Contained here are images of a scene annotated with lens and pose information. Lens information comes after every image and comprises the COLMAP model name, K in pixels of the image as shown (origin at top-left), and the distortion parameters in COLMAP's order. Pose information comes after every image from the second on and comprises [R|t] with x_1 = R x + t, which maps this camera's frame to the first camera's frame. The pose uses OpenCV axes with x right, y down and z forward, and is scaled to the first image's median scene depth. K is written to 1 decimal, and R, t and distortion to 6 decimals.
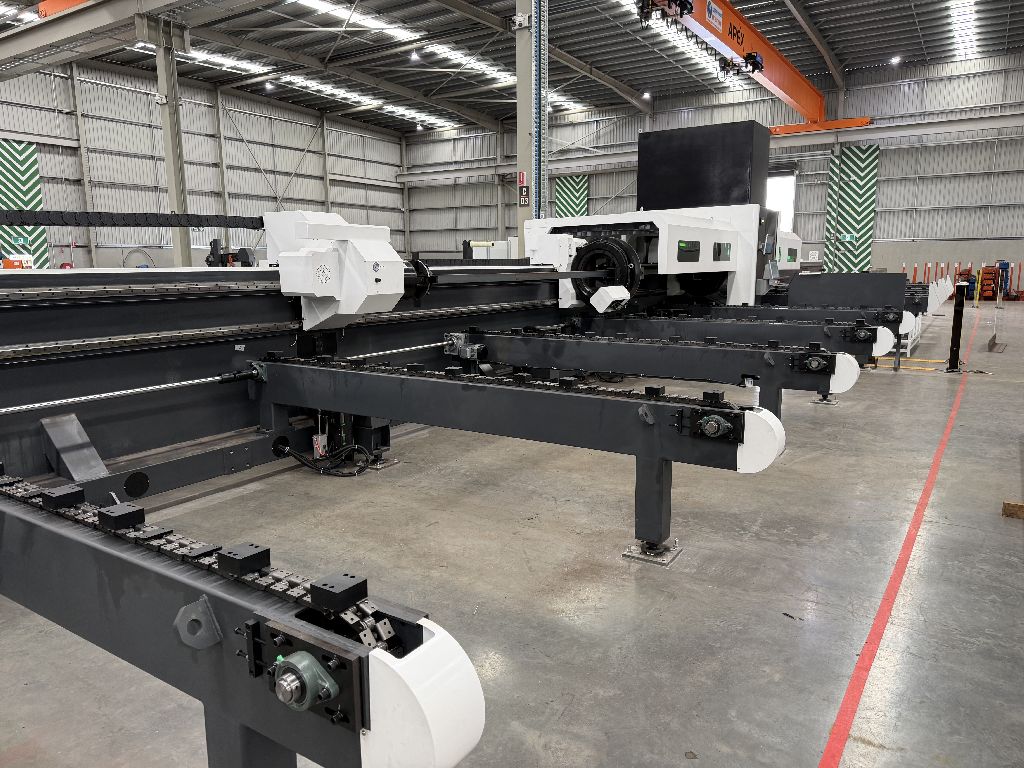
lens RADIAL K [[721.4, 0, 514.5], [0, 721.4, 390.5], [0, 0, 1]] dist [0.057493, -0.062179]
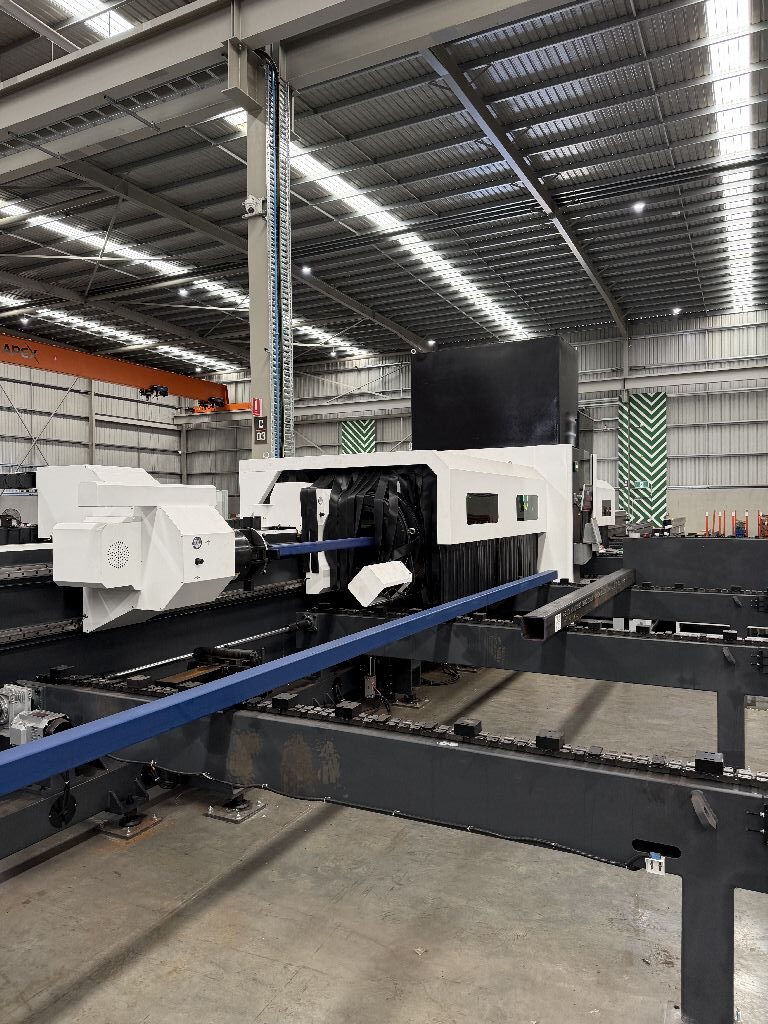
lens RADIAL K [[721.4, 0, 383.6], [0, 721.4, 513.8], [0, 0, 1]] dist [0.057493, -0.062179]
pose [[0.995128, -0.000830, 0.098592, 0.026752], [0.016845, 0.986693, -0.161721, -0.025658], [-0.097146, 0.162594, 0.981899, 0.113335]]
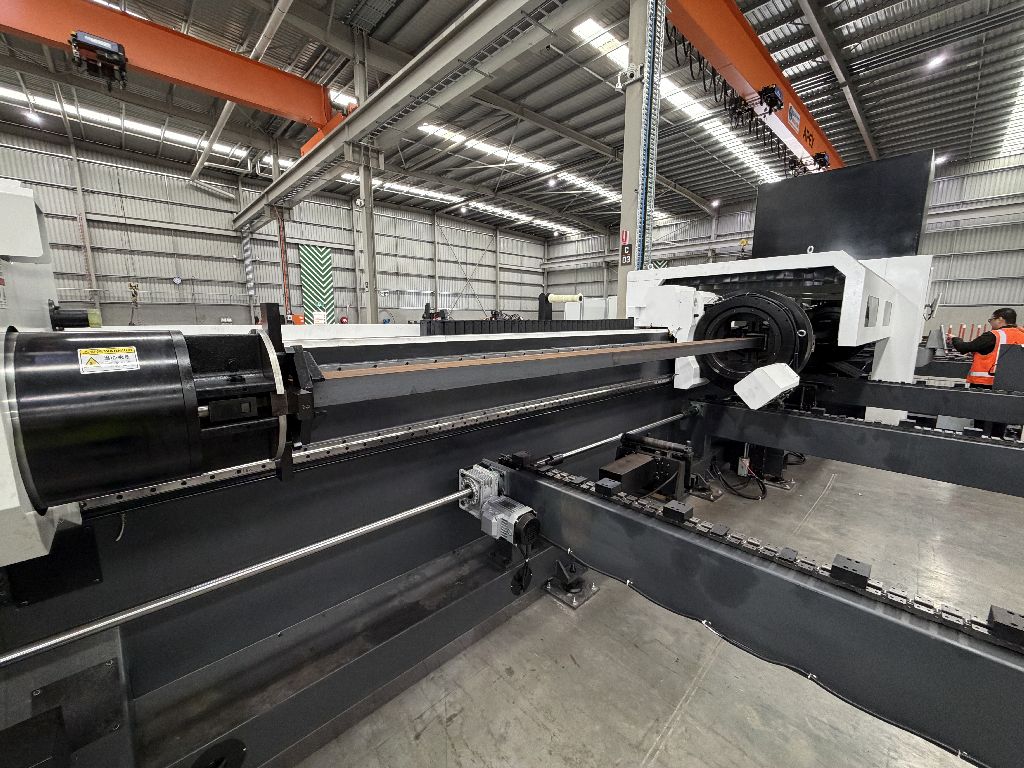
lens RADIAL K [[410.6, 0, 508.3], [0, 410.6, 382.5], [0, 0, 1]] dist [-0.002025, 0.000841]
pose [[0.969409, 0.048345, -0.240641, 0.000162], [-0.052721, 0.998540, -0.011776, -0.032167], [0.239720, 0.024102, 0.970543, 0.170522]]
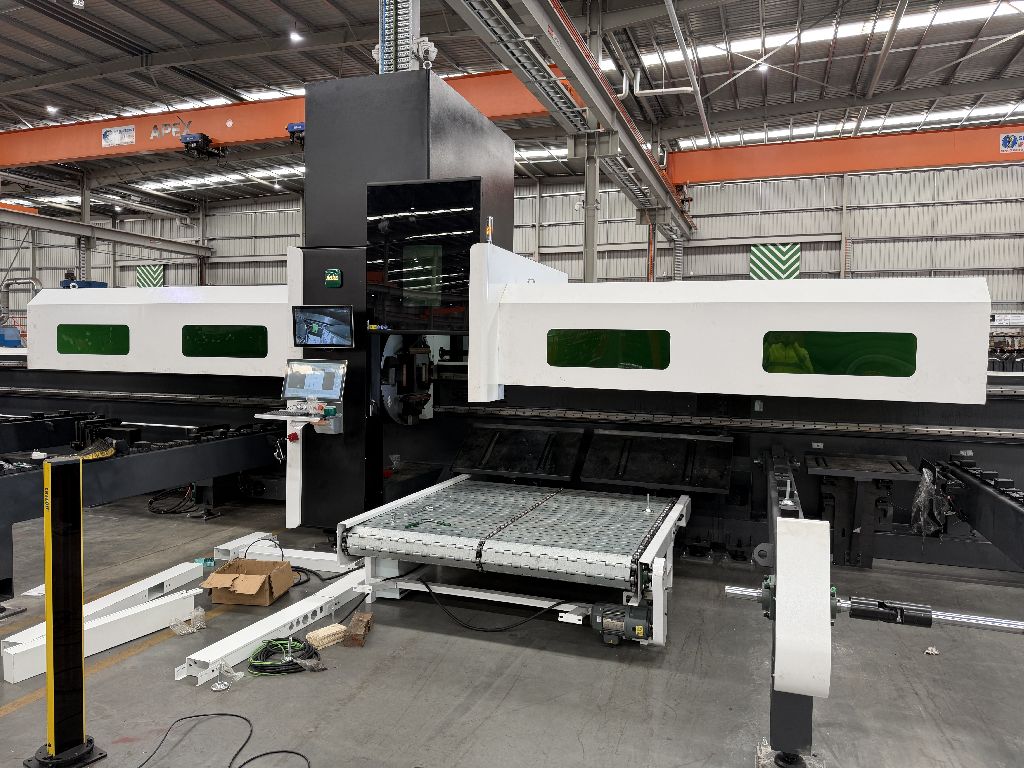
lens RADIAL K [[721.4, 0, 516.5], [0, 721.4, 384.9], [0, 0, 1]] dist [0.057493, -0.062179]
pose [[0.225919, 0.058669, -0.972378, 0.318694], [-0.183013, 0.982967, 0.016787, -0.073471], [0.956800, 0.174165, 0.232808, 0.387645]]
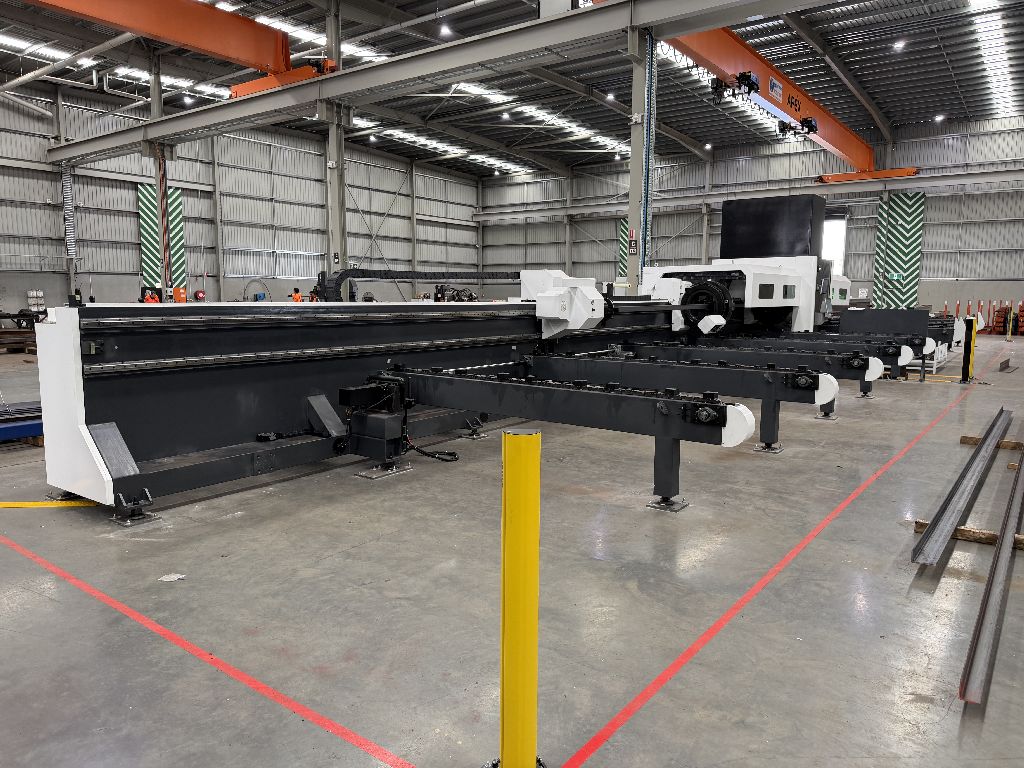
lens RADIAL K [[721.4, 0, 518.2], [0, 721.4, 389.0], [0, 0, 1]] dist [0.057493, -0.062179]
pose [[0.998271, 0.020673, -0.055022, -0.047161], [-0.023038, 0.998822, -0.042699, 0.019755], [0.054075, 0.043893, 0.997572, -0.124092]]
